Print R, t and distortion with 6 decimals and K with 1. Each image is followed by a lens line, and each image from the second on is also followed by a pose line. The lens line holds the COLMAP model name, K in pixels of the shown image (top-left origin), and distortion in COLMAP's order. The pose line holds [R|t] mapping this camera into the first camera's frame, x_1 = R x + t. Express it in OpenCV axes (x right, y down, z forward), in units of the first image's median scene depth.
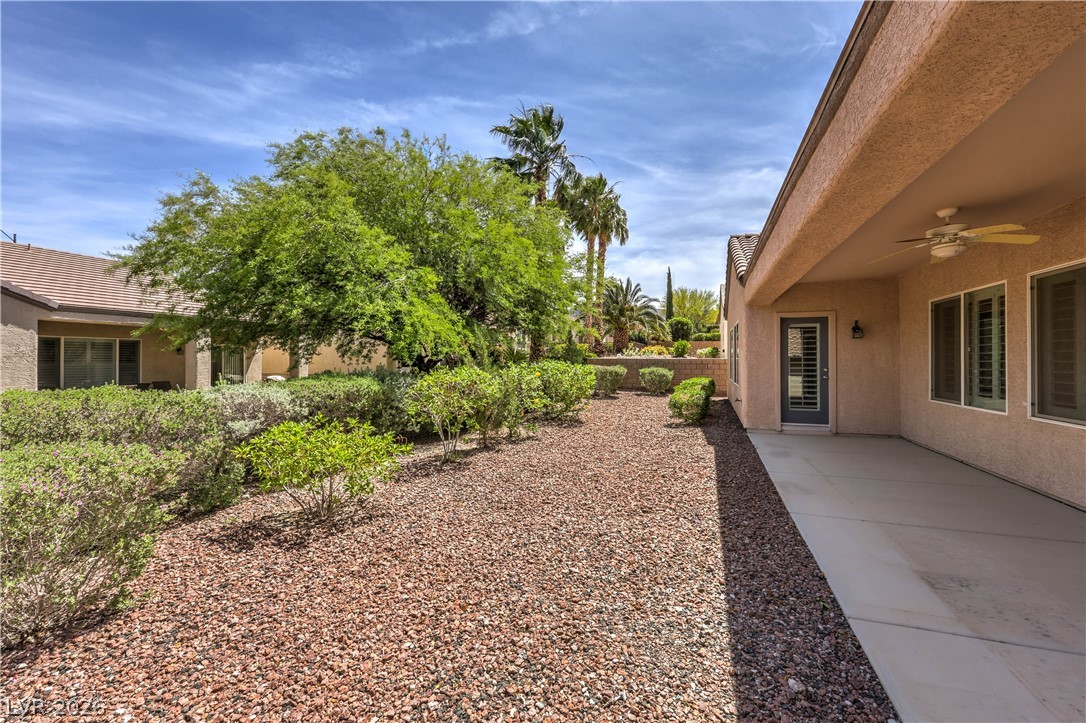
lens RADIAL K [[447.1, 0, 551.0], [0, 447.1, 357.8], [0, 0, 1]] dist [0.006437, 0.000504]
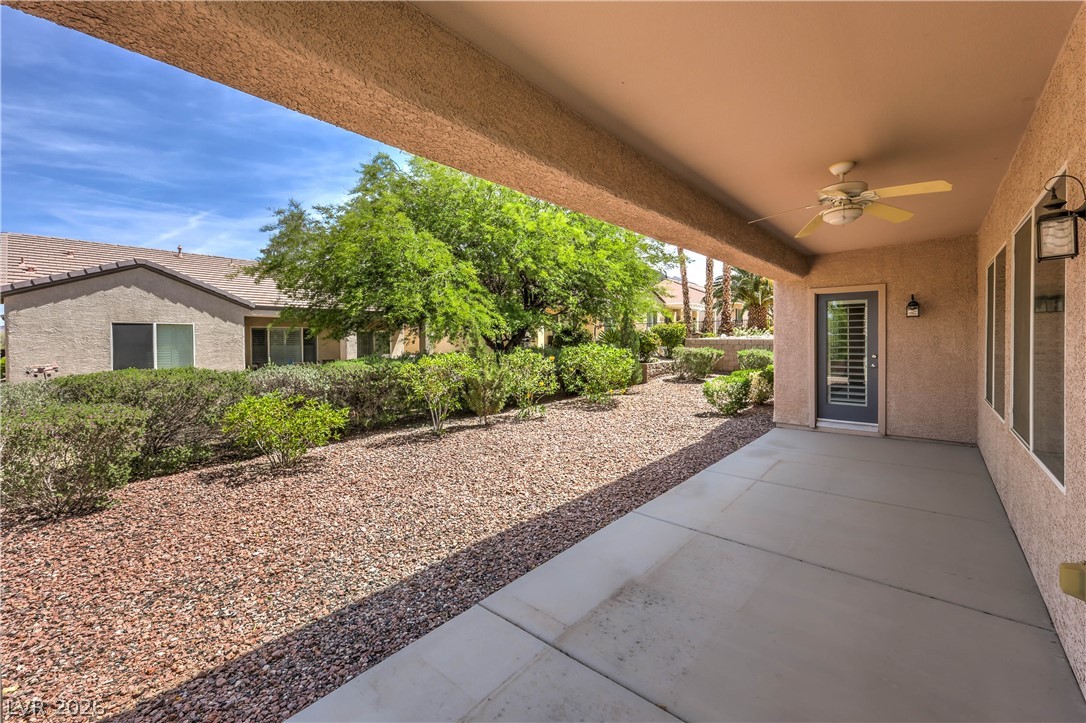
lens RADIAL K [[447.1, 0, 549.0], [0, 447.1, 348.6], [0, 0, 1]] dist [0.006437, 0.000504]
pose [[0.931821, 0.001359, -0.362916, 0.365778], [0.008844, 0.999611, 0.026453, -0.014376], [0.362811, -0.027859, 0.931446, 0.028841]]
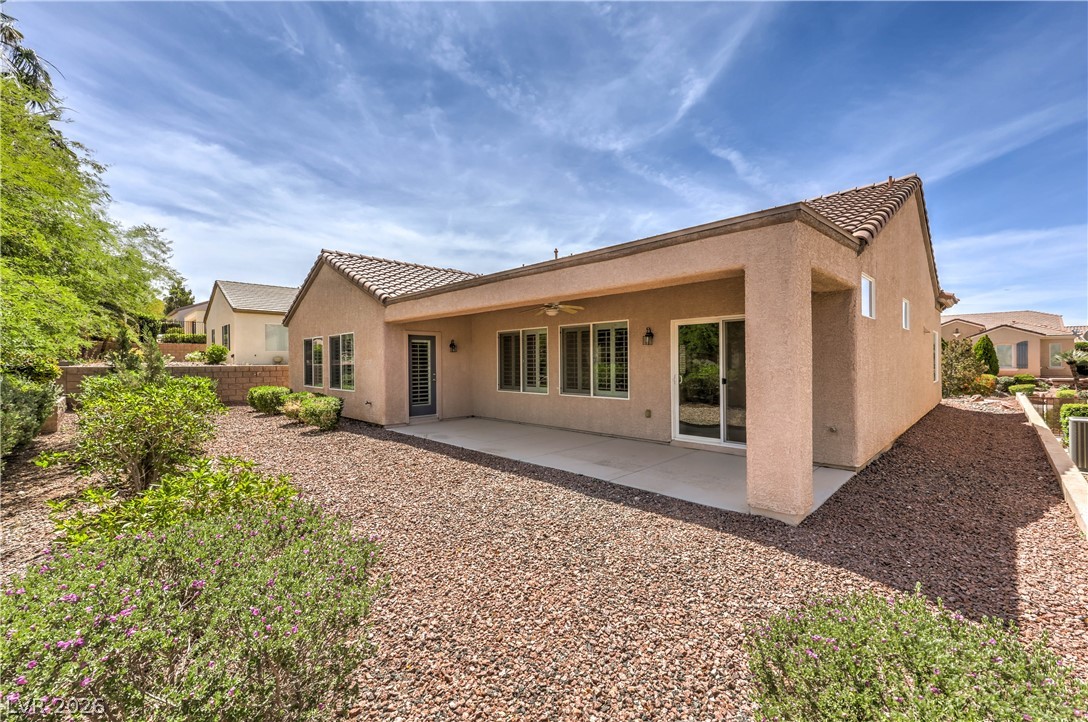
lens RADIAL K [[447.9, 0, 550.3], [0, 447.9, 362.2], [0, 0, 1]] dist [0.006437, 0.000504]
pose [[0.435577, -0.007802, 0.900118, -0.484336], [0.004648, 0.999969, 0.006419, -0.018465], [-0.900140, 0.001387, 0.435599, 0.078407]]
